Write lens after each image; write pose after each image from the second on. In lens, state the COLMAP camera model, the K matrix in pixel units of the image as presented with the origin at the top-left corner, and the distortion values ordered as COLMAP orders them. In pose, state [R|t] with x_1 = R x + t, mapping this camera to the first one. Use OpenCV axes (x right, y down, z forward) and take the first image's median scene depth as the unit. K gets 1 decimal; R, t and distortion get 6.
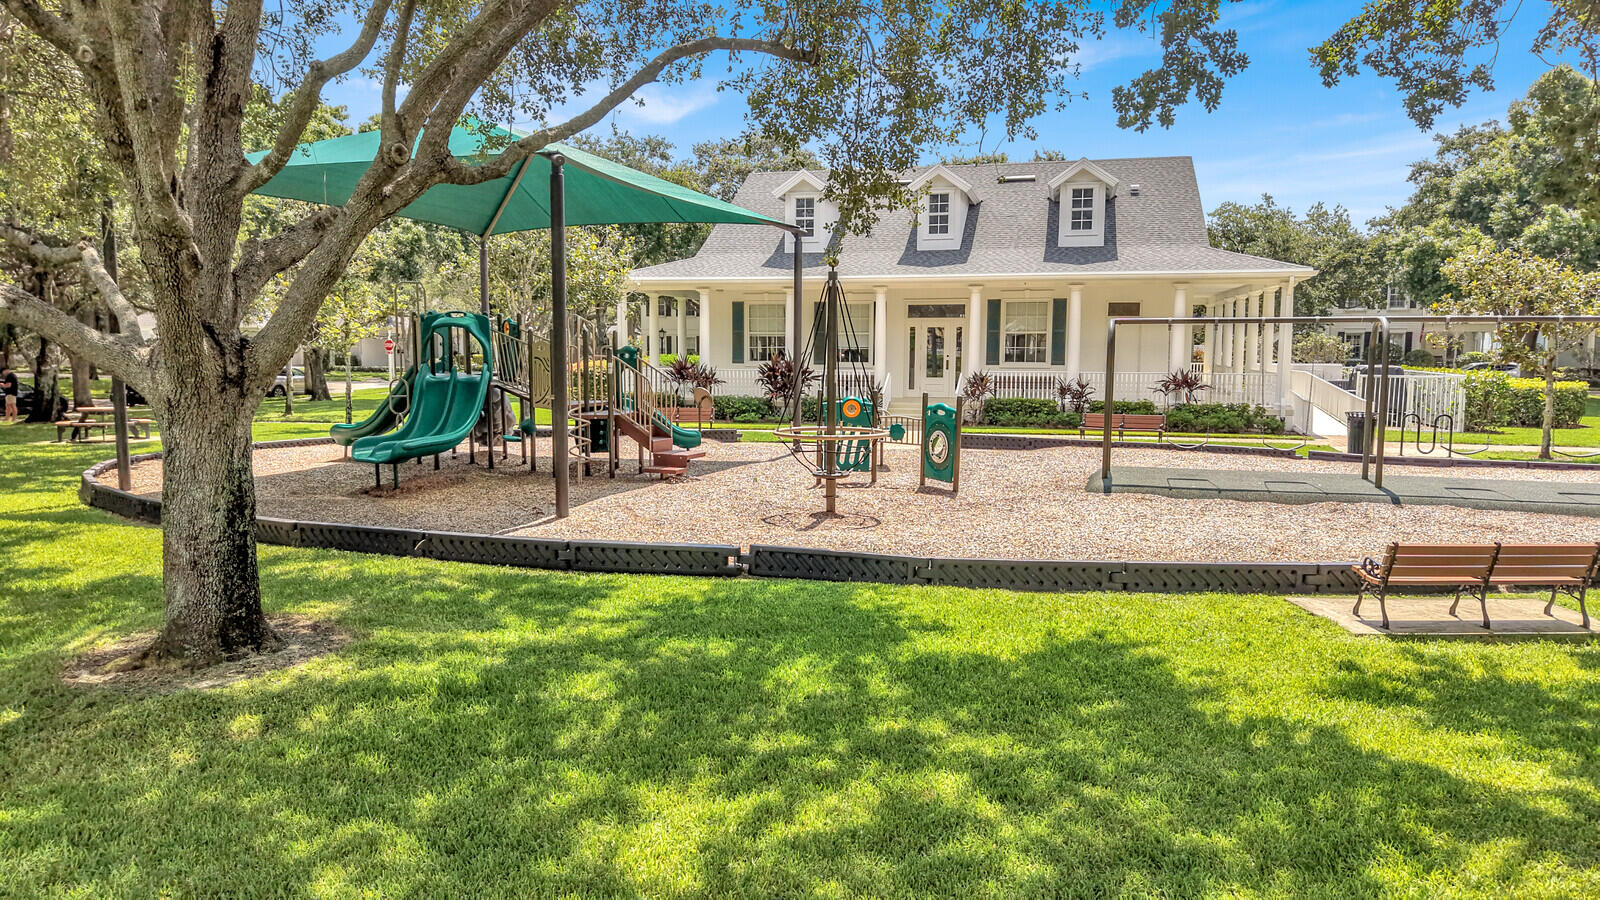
lens RADIAL K [[1059.5, 0, 796.4], [0, 1059.5, 446.3], [0, 0, 1]] dist [0.054088, -0.076168]
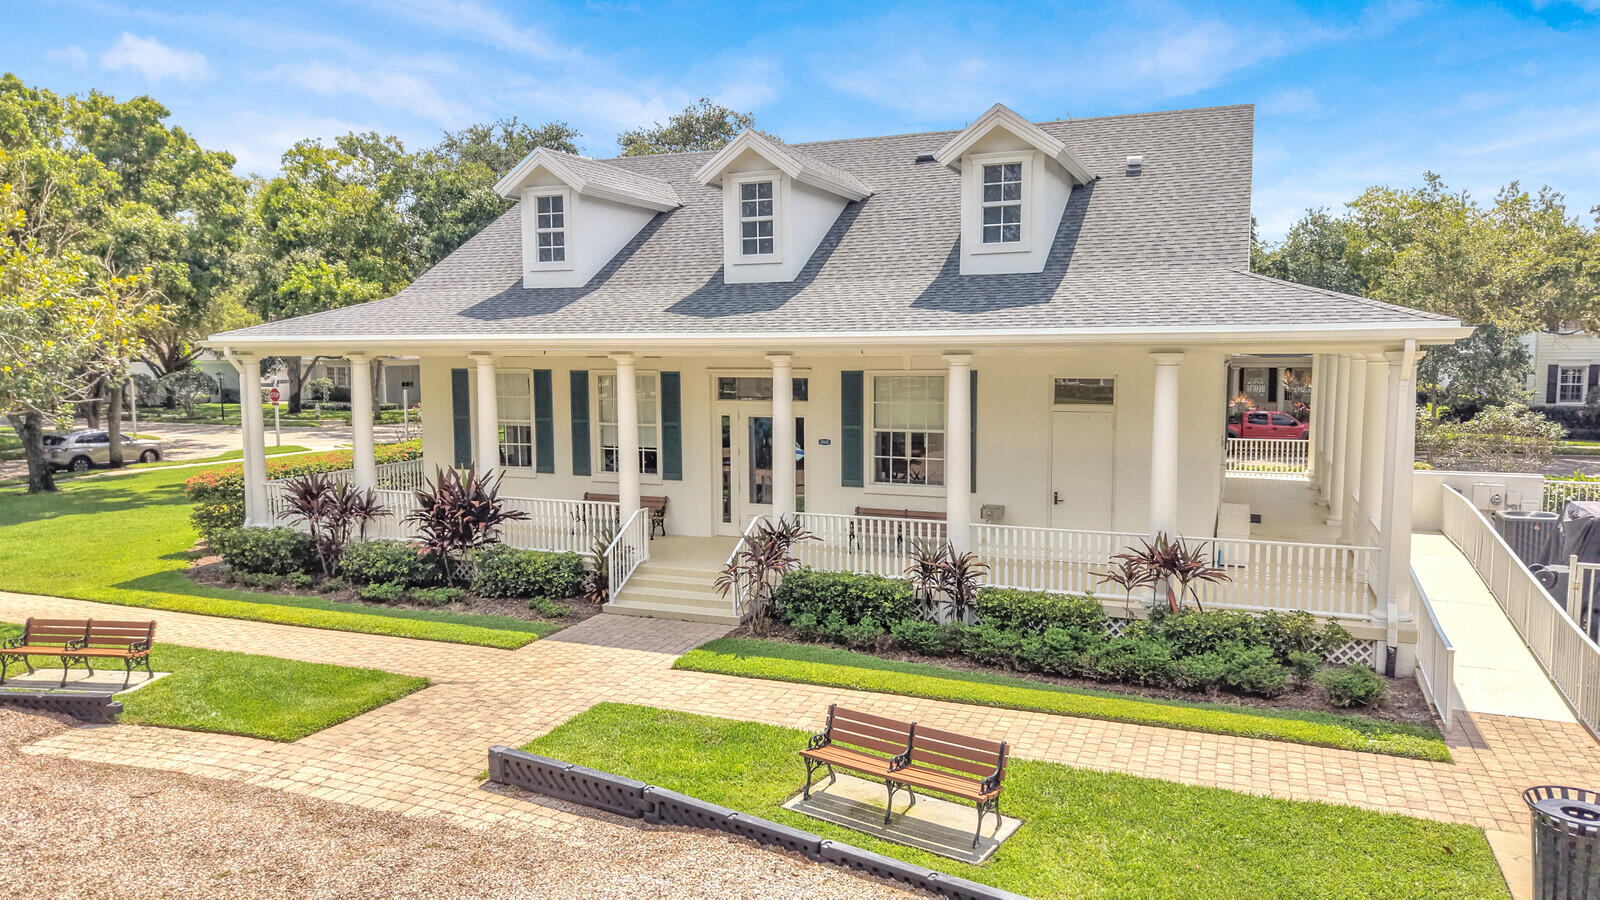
lens RADIAL K [[1048.6, 0, 800.0], [0, 1048.6, 450.0], [0, 0, 1]] dist [0.000667, 0.001267]
pose [[0.987816, 0.004702, -0.155554, 0.256442], [-0.004153, 0.999984, 0.003850, -0.104156], [0.155569, -0.003157, 0.987820, 0.480868]]
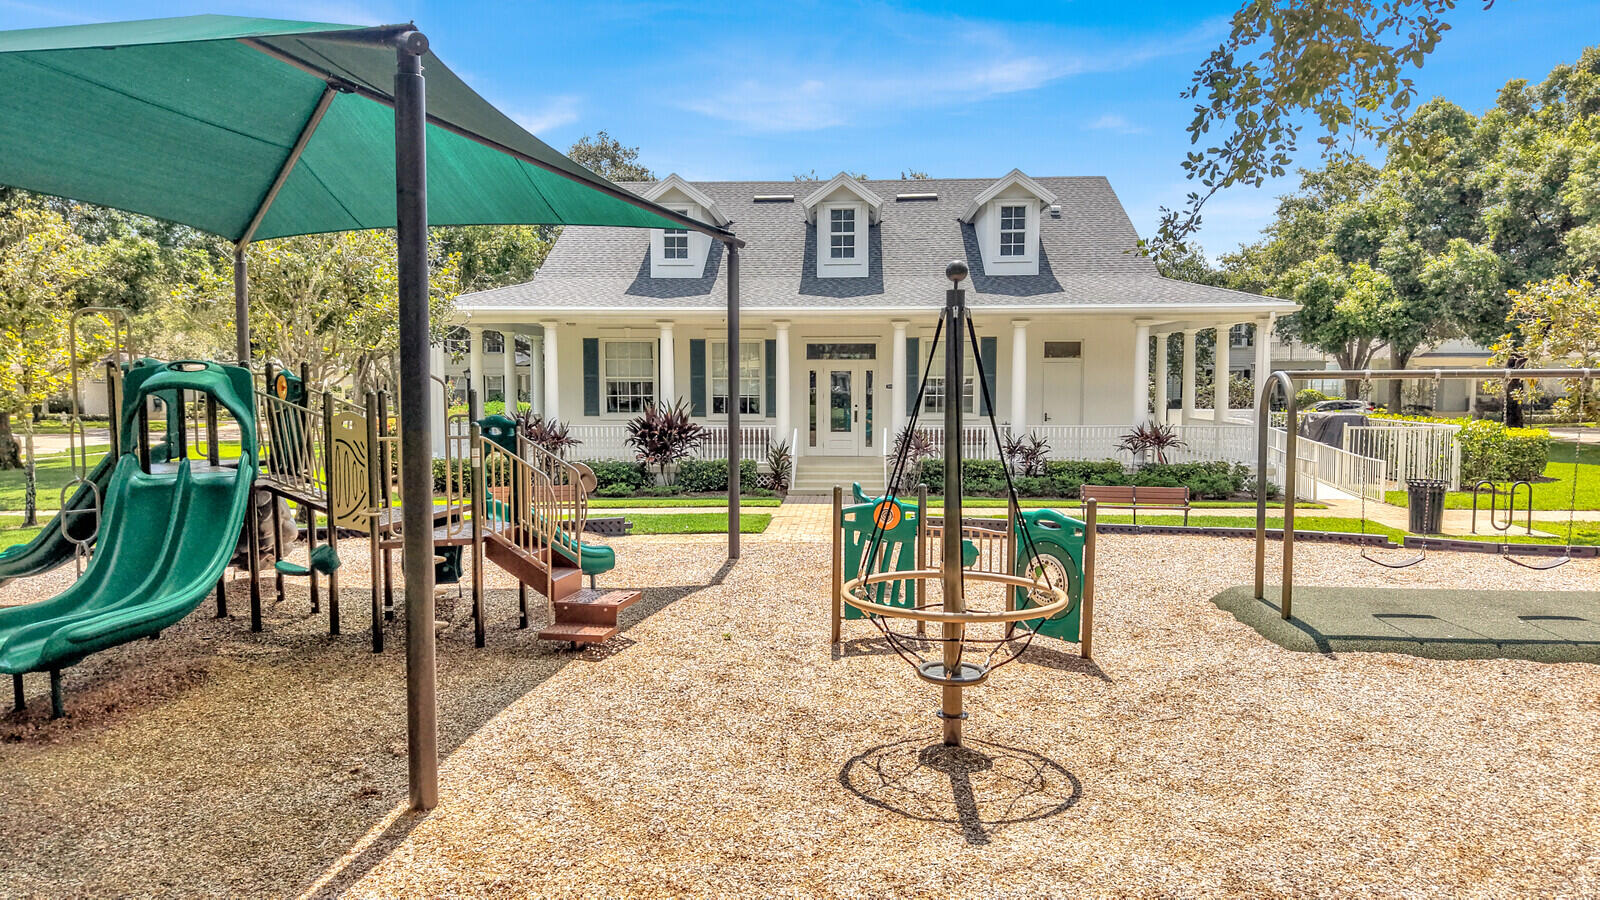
lens RADIAL K [[1059.5, 0, 796.4], [0, 1059.5, 446.3], [0, 0, 1]] dist [0.054088, -0.076168]
pose [[0.981307, -0.017608, 0.191641, -0.064697], [0.023804, 0.999264, -0.030077, -0.032468], [-0.190970, 0.034077, 0.981004, 0.220287]]
